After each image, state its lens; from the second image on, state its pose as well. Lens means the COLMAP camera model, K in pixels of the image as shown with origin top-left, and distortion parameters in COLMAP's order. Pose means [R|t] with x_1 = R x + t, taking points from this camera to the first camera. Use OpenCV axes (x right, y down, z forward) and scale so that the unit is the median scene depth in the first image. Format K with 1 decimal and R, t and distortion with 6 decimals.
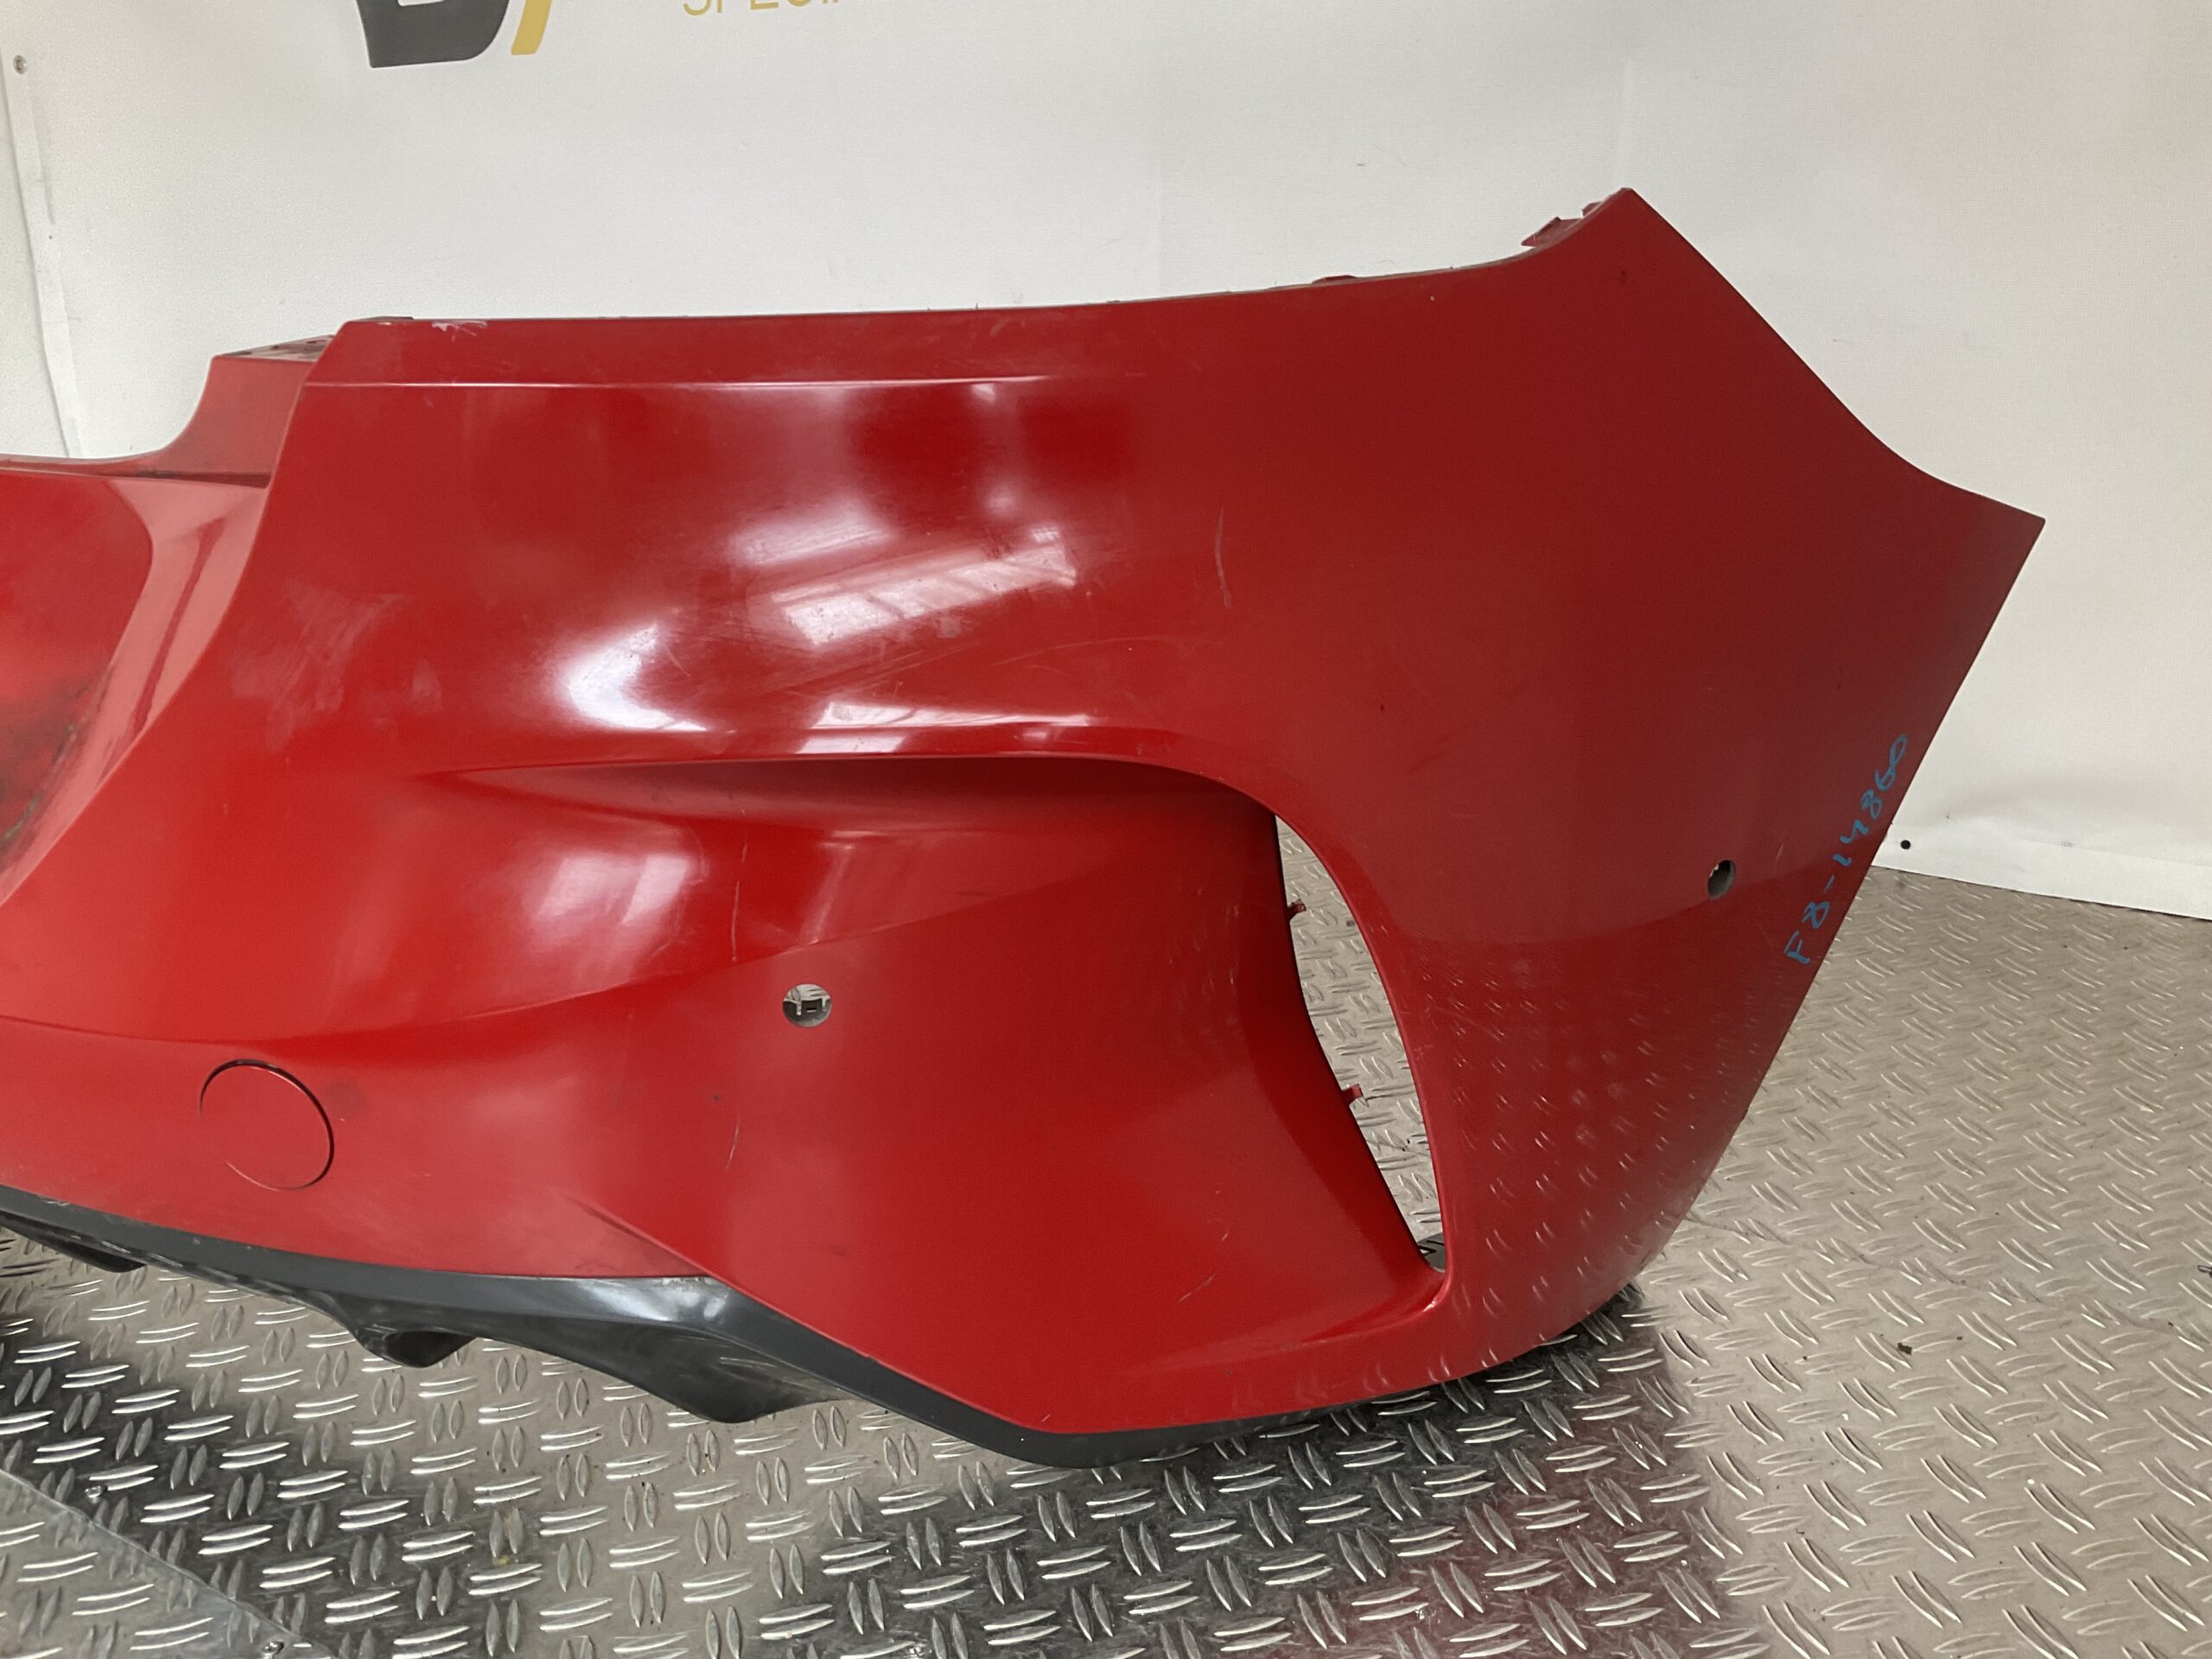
lens RADIAL K [[1837.0, 0, 1114.5], [0, 1837.0, 846.3], [0, 0, 1]] dist [0.054507, -0.115284]
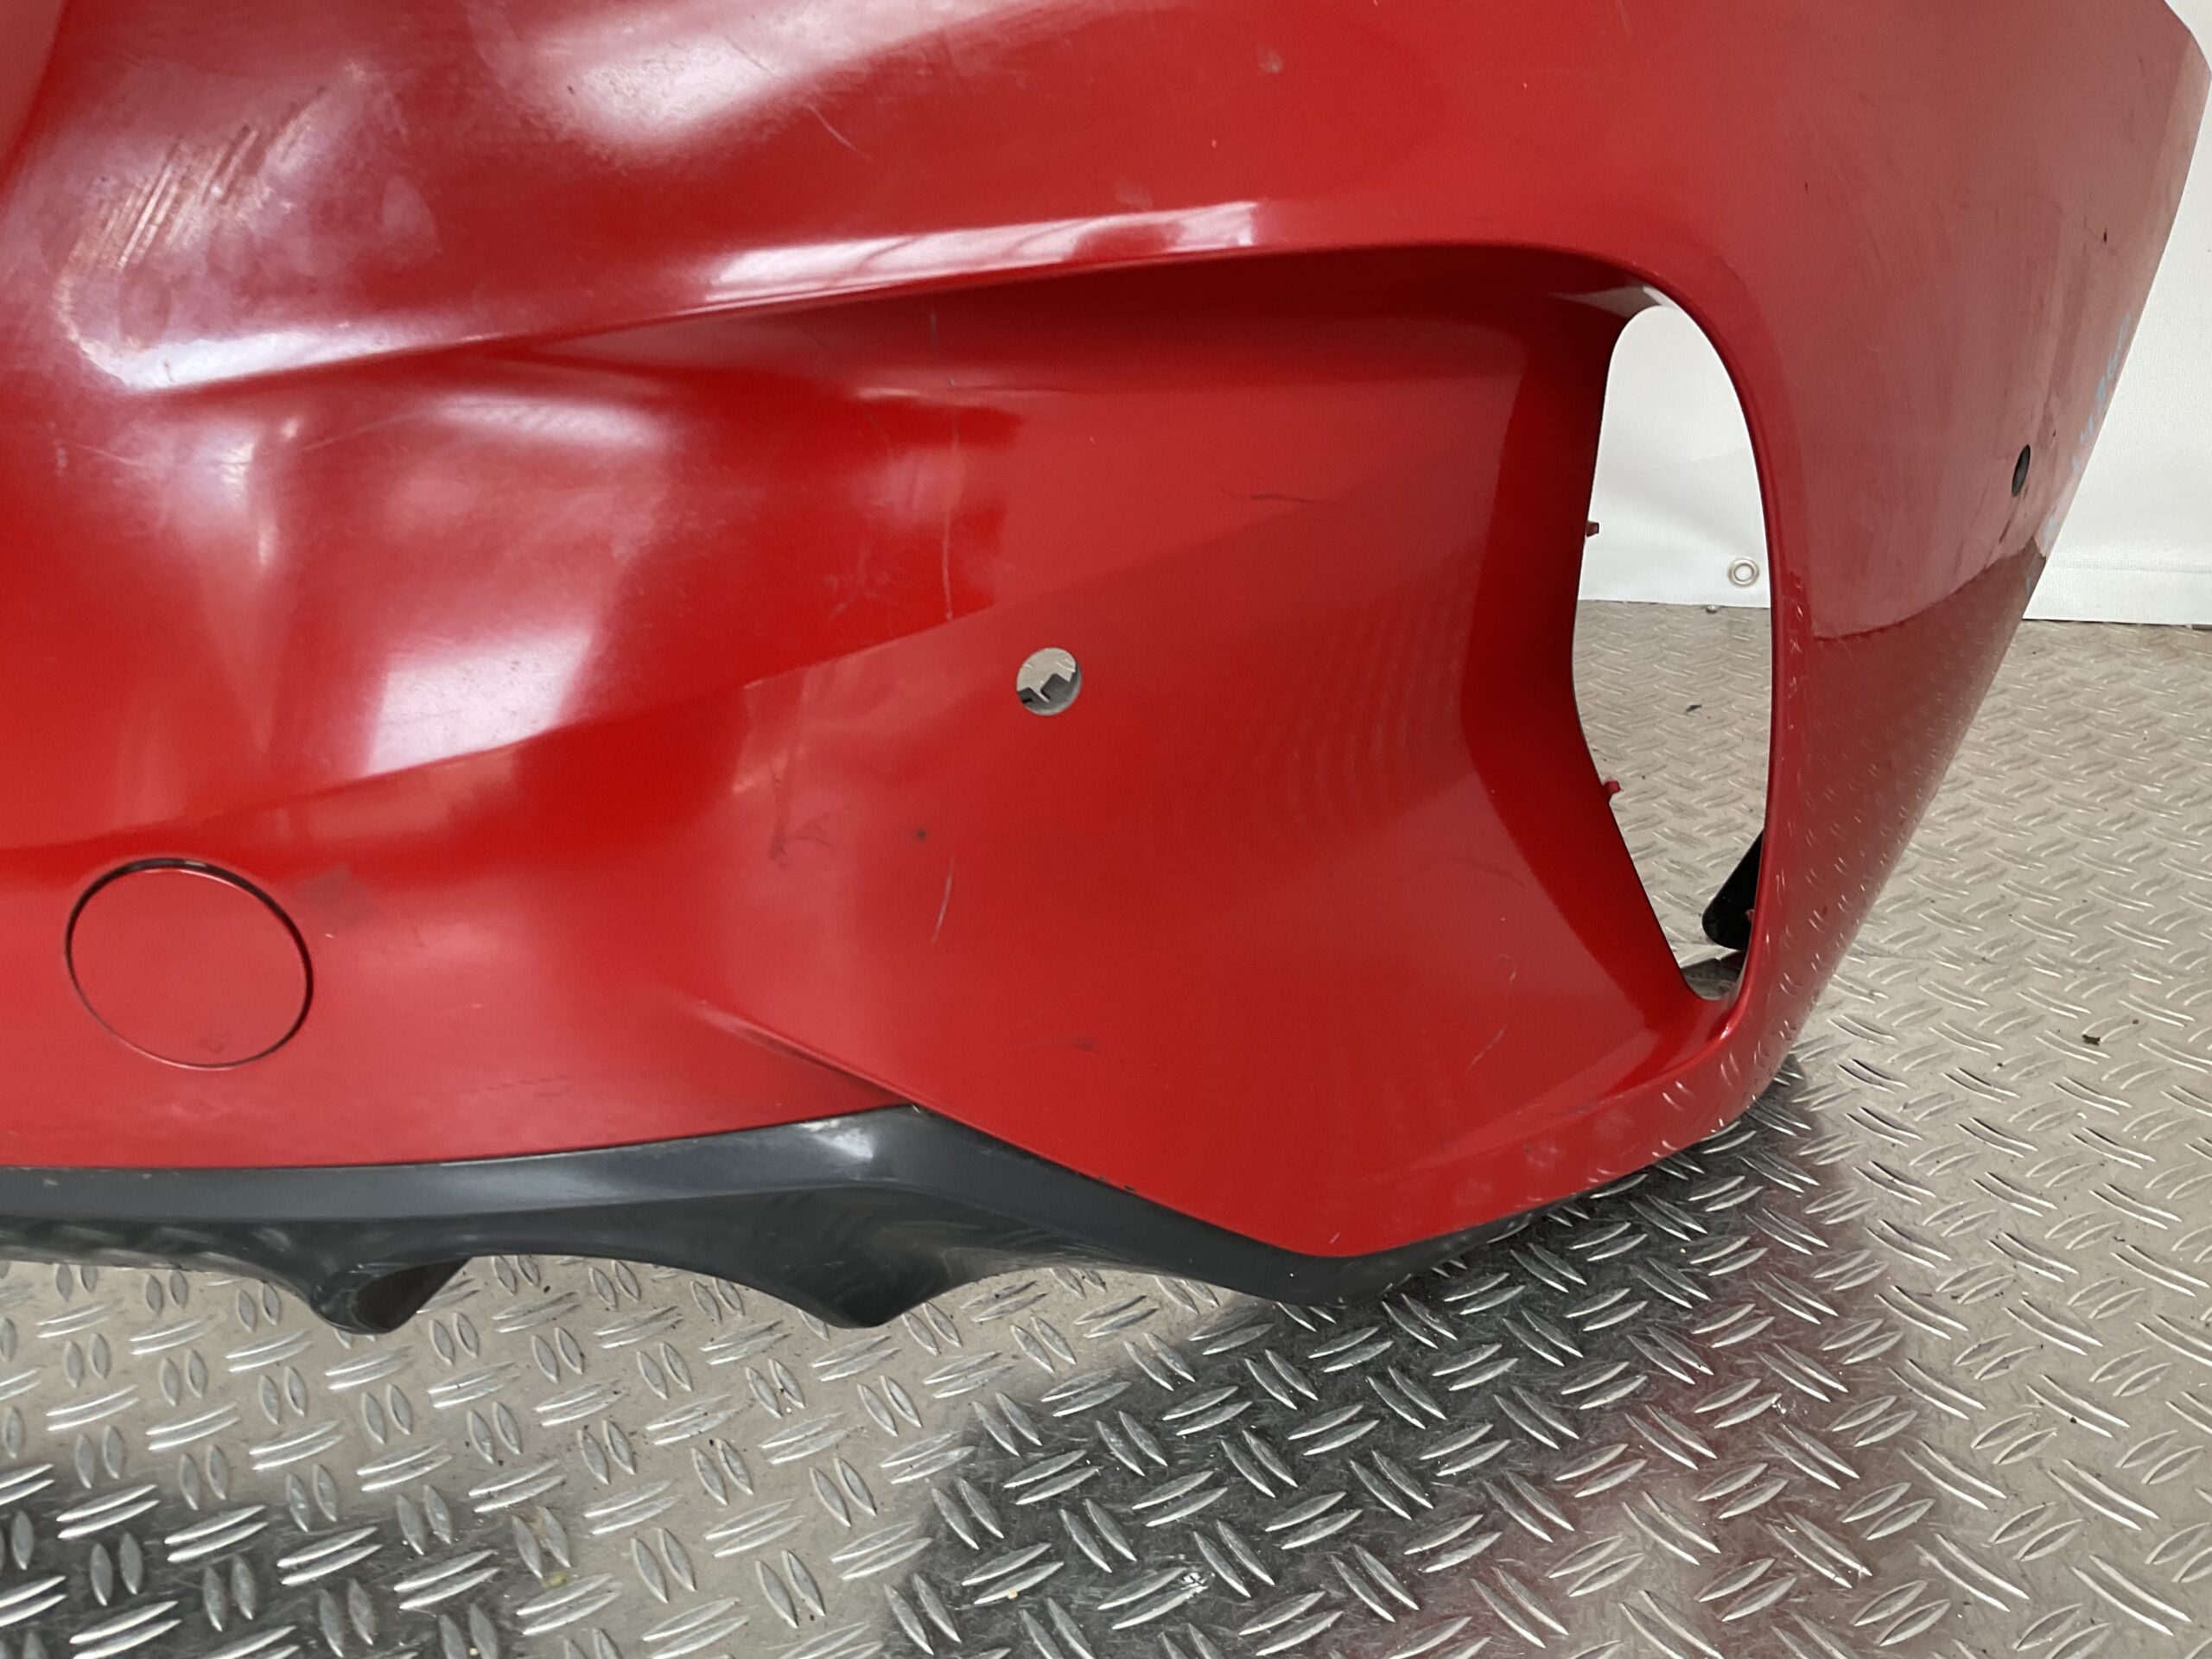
lens RADIAL K [[1837.0, 0, 1114.4], [0, 1837.0, 853.3], [0, 0, 1]] dist [0.054507, -0.115284]
pose [[0.965879, -0.111789, 0.233625, -0.255532], [0.102264, 0.993369, 0.052532, 0.095984], [-0.237948, -0.026848, 0.970907, 0.271591]]
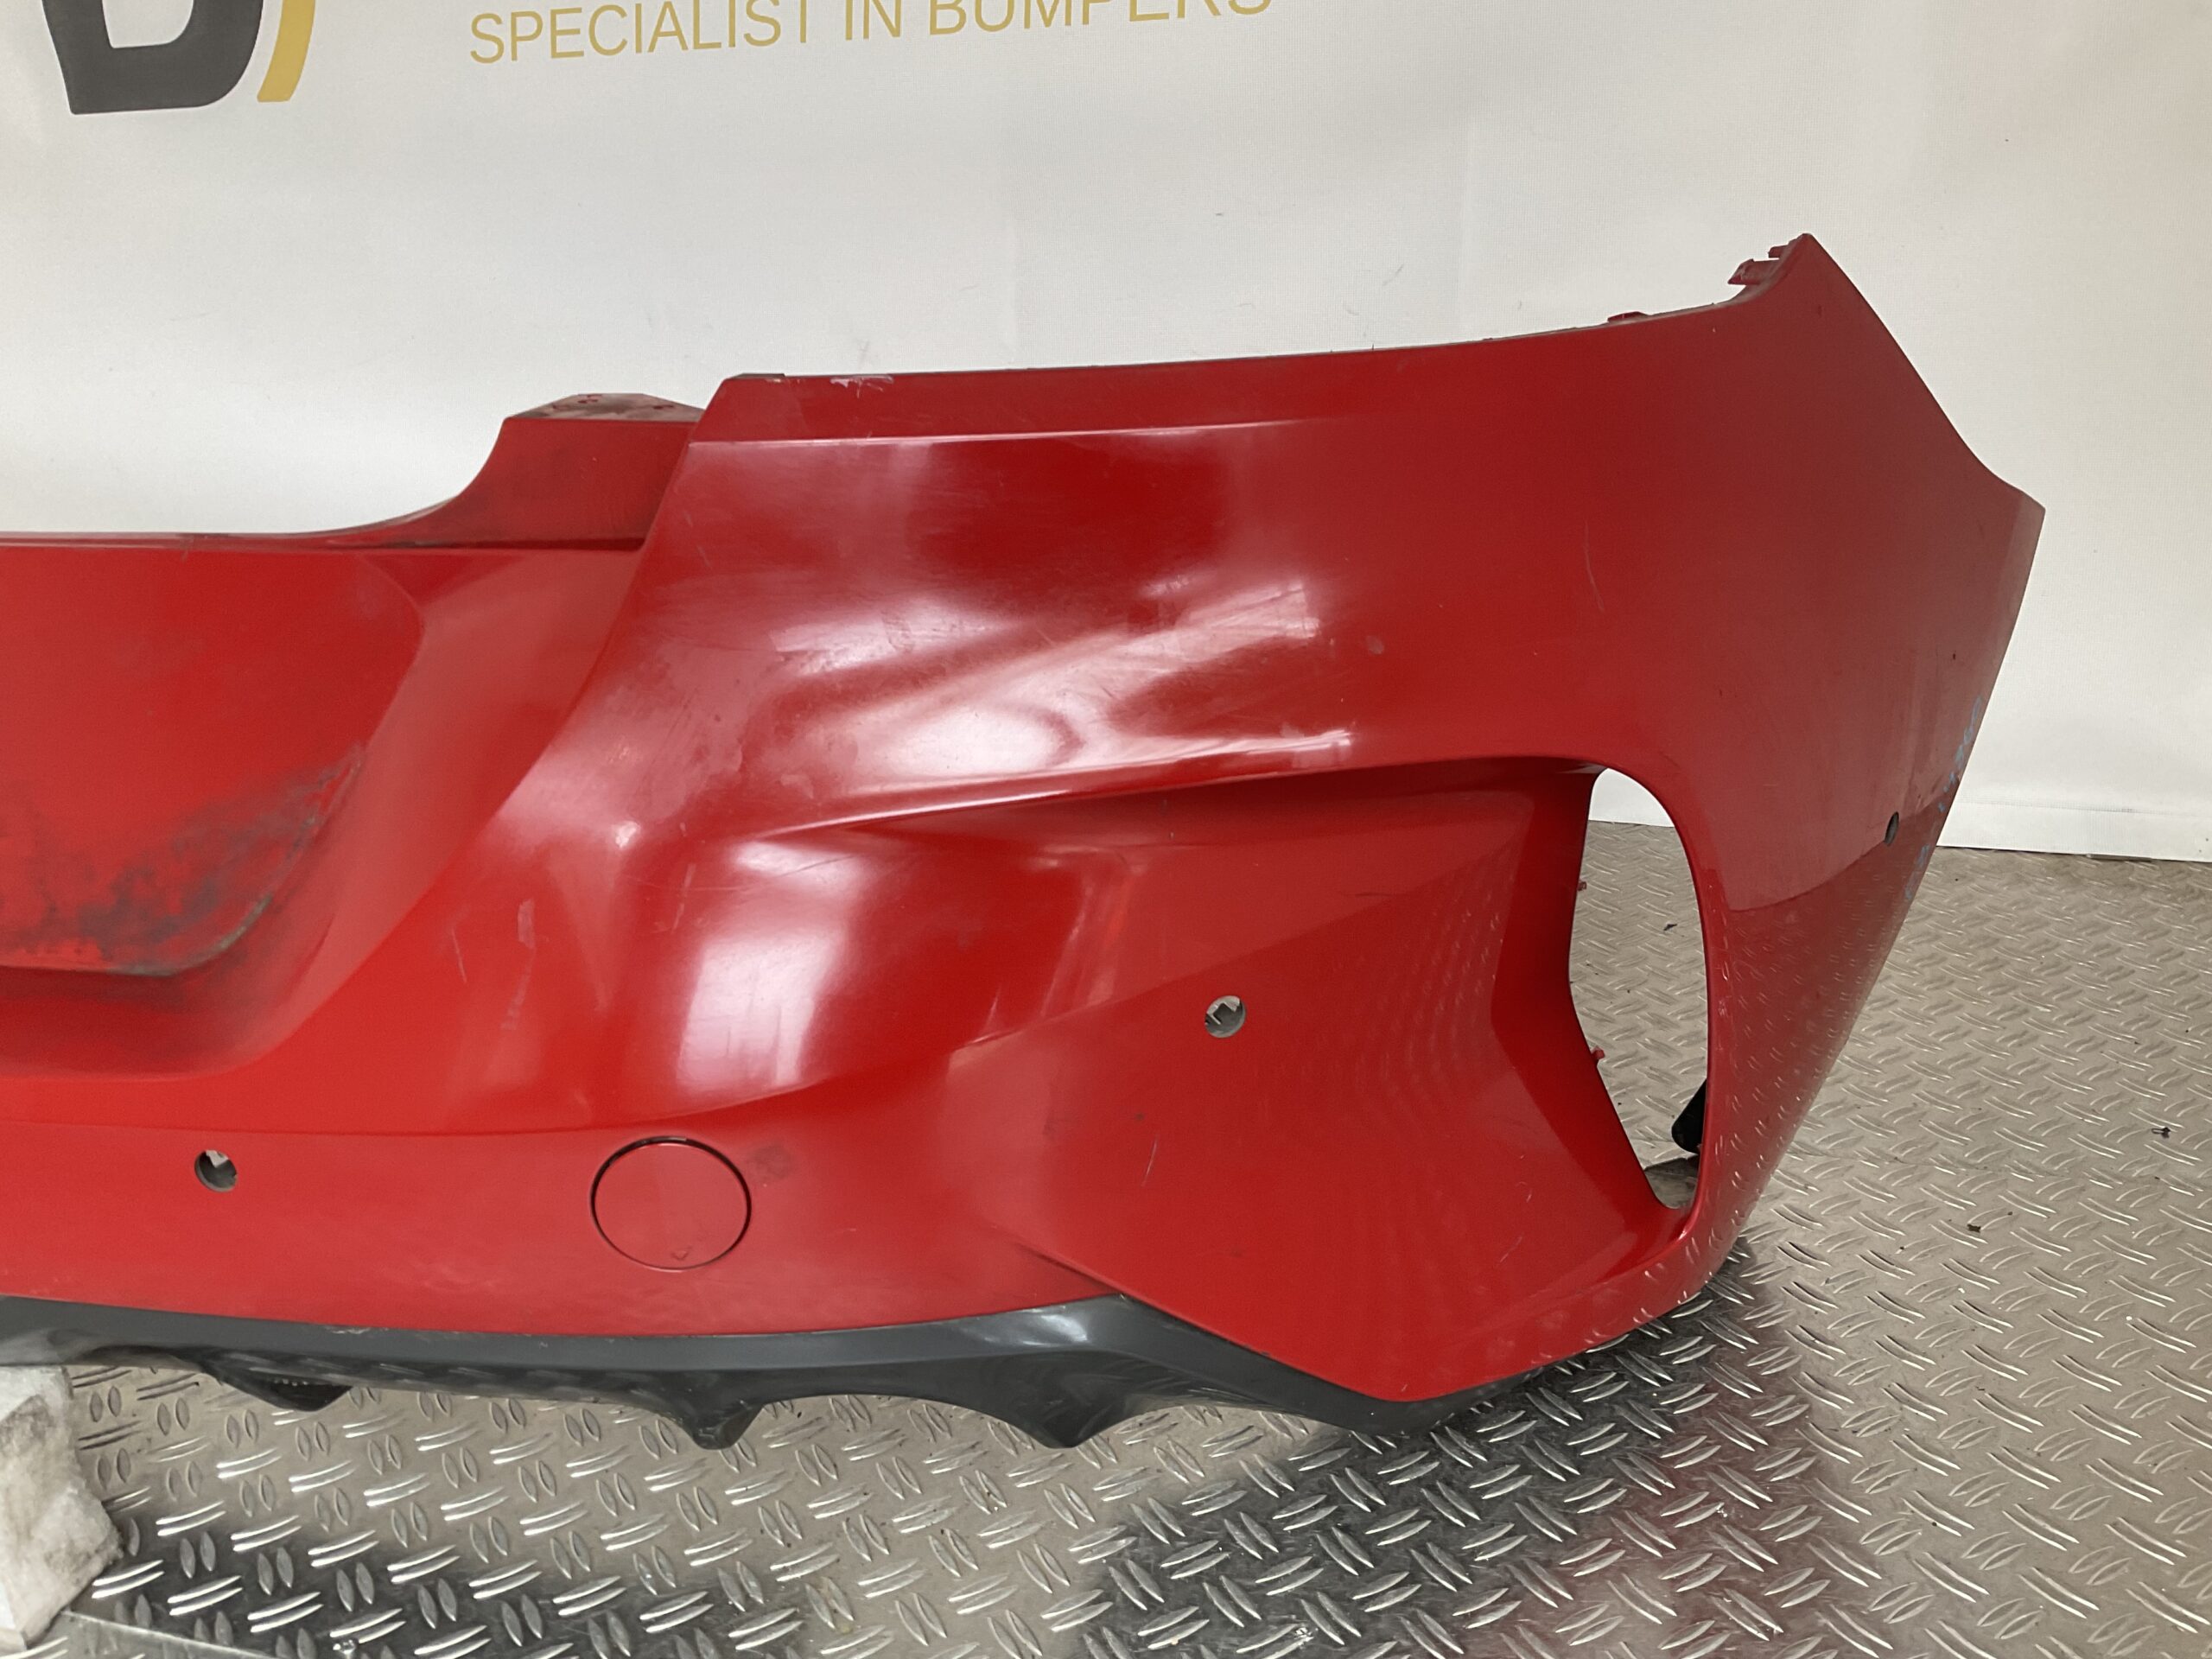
lens RADIAL K [[1837.0, 0, 1116.2], [0, 1837.0, 845.2], [0, 0, 1]] dist [0.054507, -0.115284]
pose [[0.966694, -0.087509, 0.240510, -0.386350], [0.092860, 0.995619, -0.010983, -0.003985], [-0.238495, 0.032951, 0.970584, -0.001218]]
